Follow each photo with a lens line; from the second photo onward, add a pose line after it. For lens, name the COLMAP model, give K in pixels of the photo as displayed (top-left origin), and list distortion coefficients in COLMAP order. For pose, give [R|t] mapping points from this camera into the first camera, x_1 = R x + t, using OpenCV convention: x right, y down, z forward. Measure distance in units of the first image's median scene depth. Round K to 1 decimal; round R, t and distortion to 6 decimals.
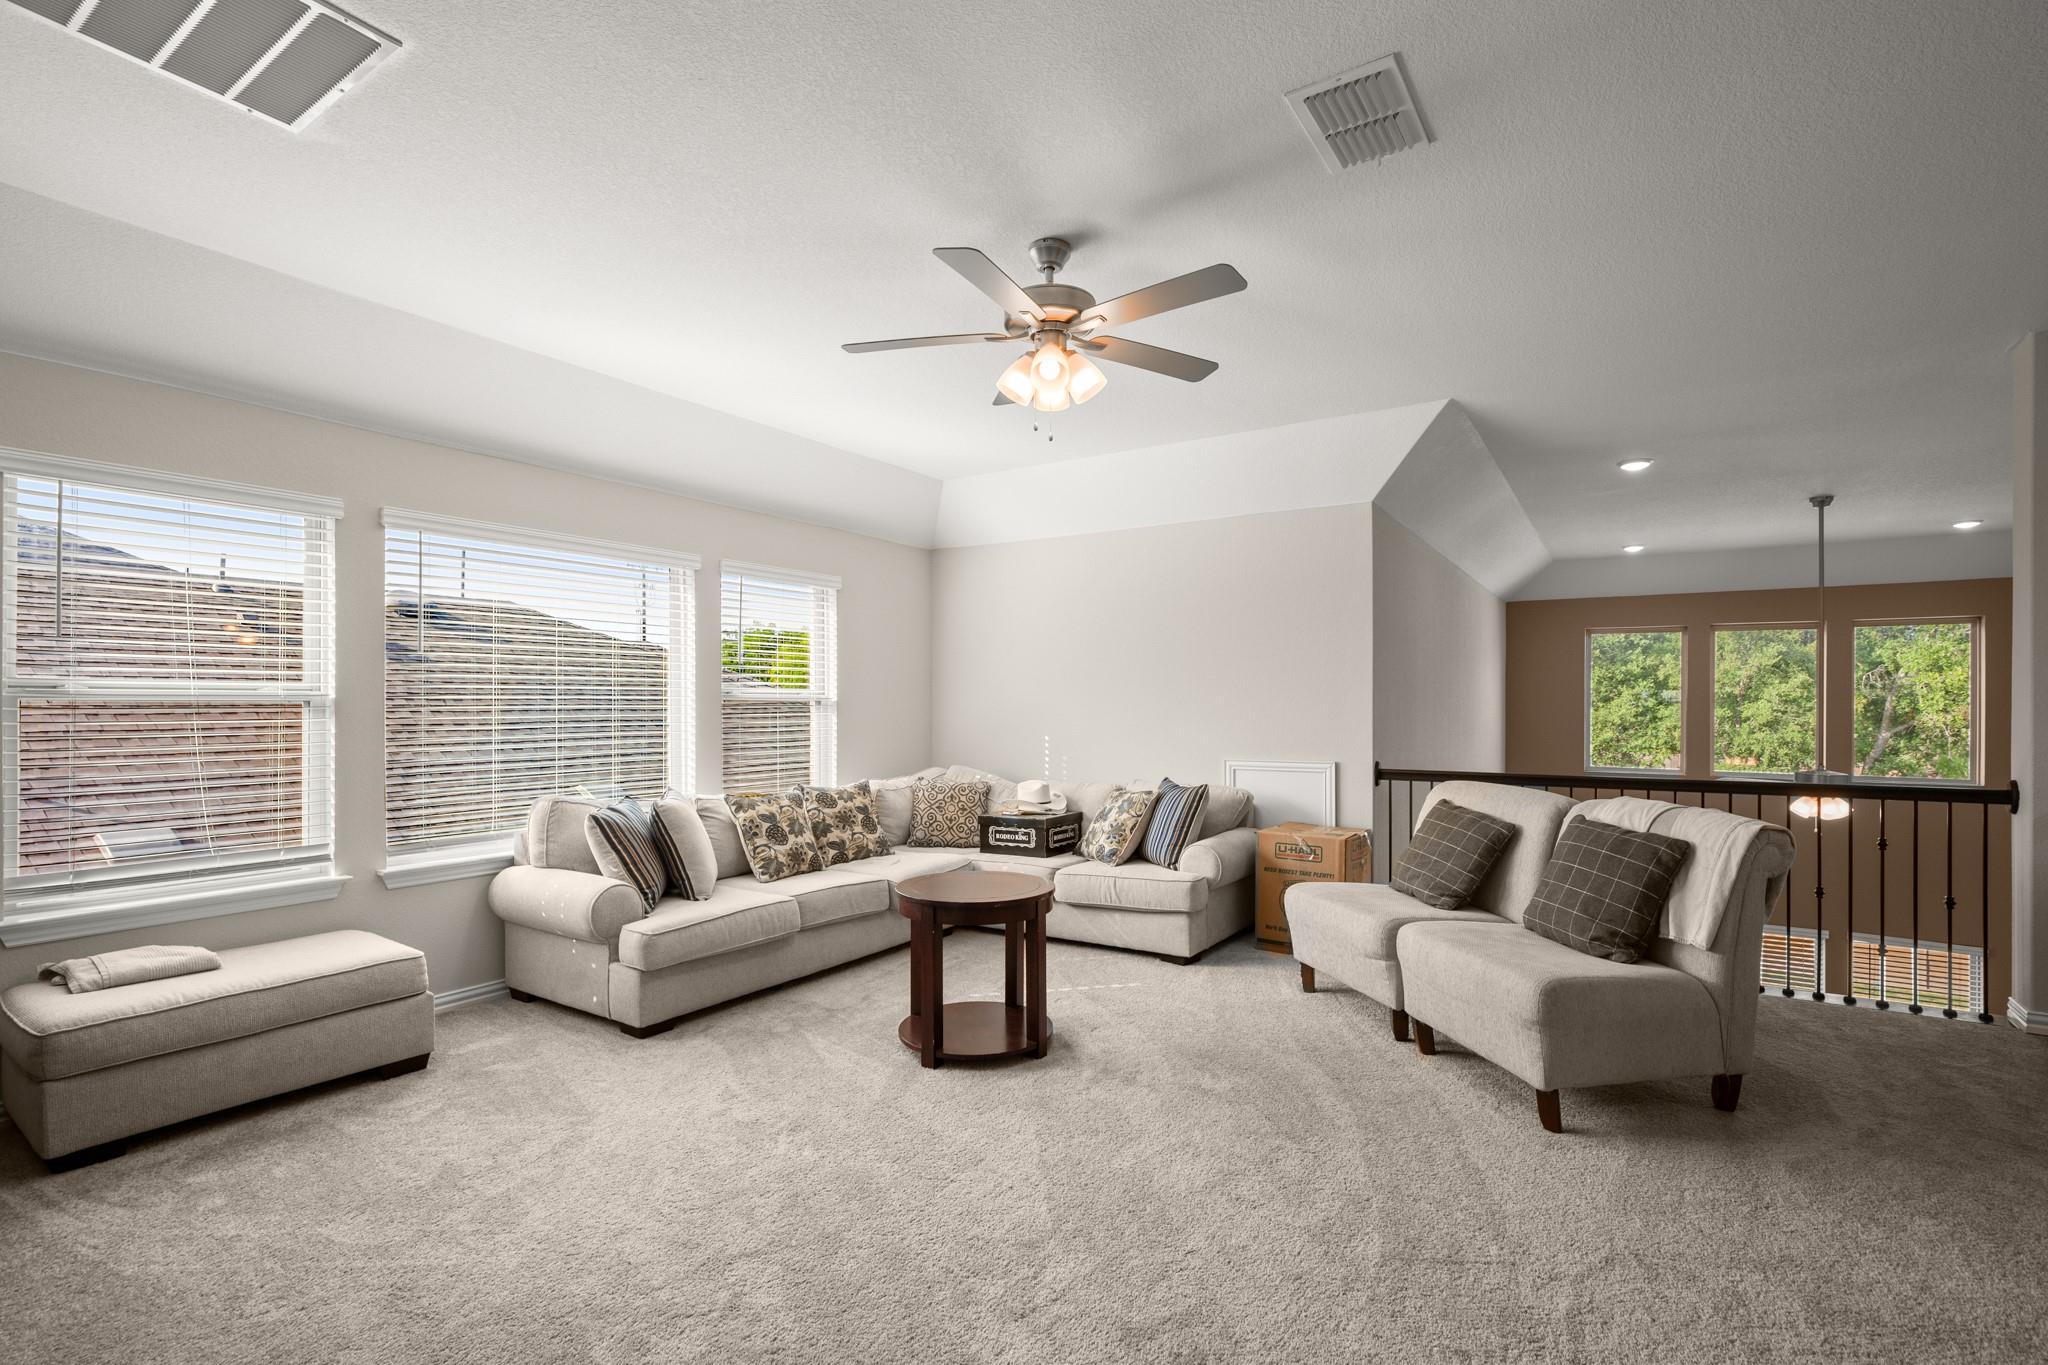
lens RADIAL K [[939.3, 0, 1035.3], [0, 939.3, 692.6], [0, 0, 1]] dist [-0.008575, 0.001784]
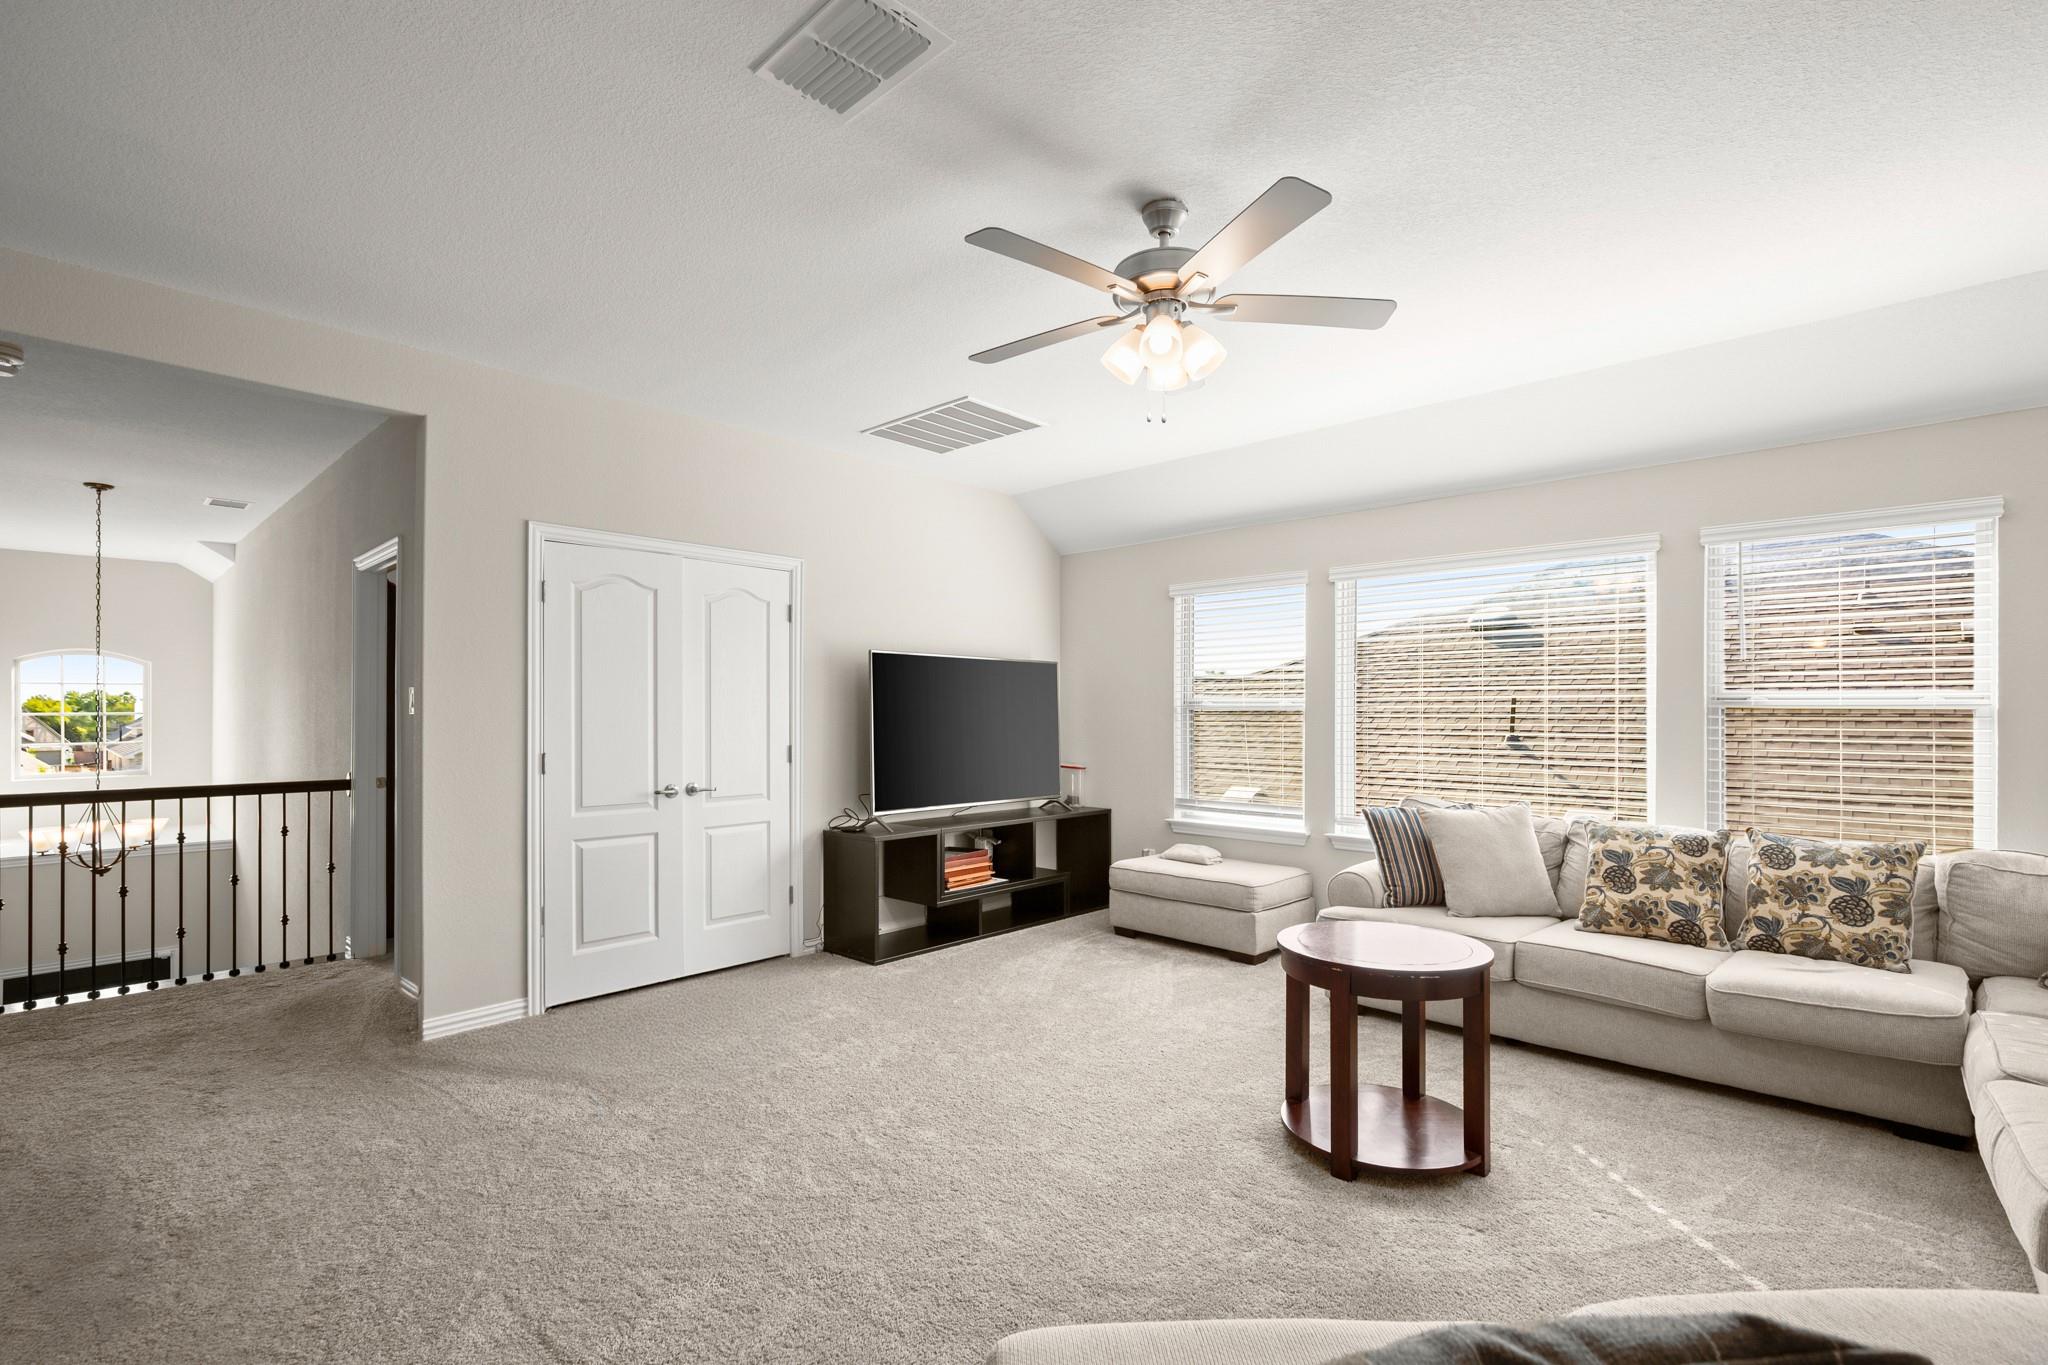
lens RADIAL K [[939.3, 0, 1035.8], [0, 939.3, 701.8], [0, 0, 1]] dist [-0.008575, 0.001784]
pose [[-0.178305, -0.008540, -0.983938, 0.562203], [0.010869, 0.999884, -0.010648, 0.005132], [0.983915, -0.012593, -0.178192, 0.628031]]
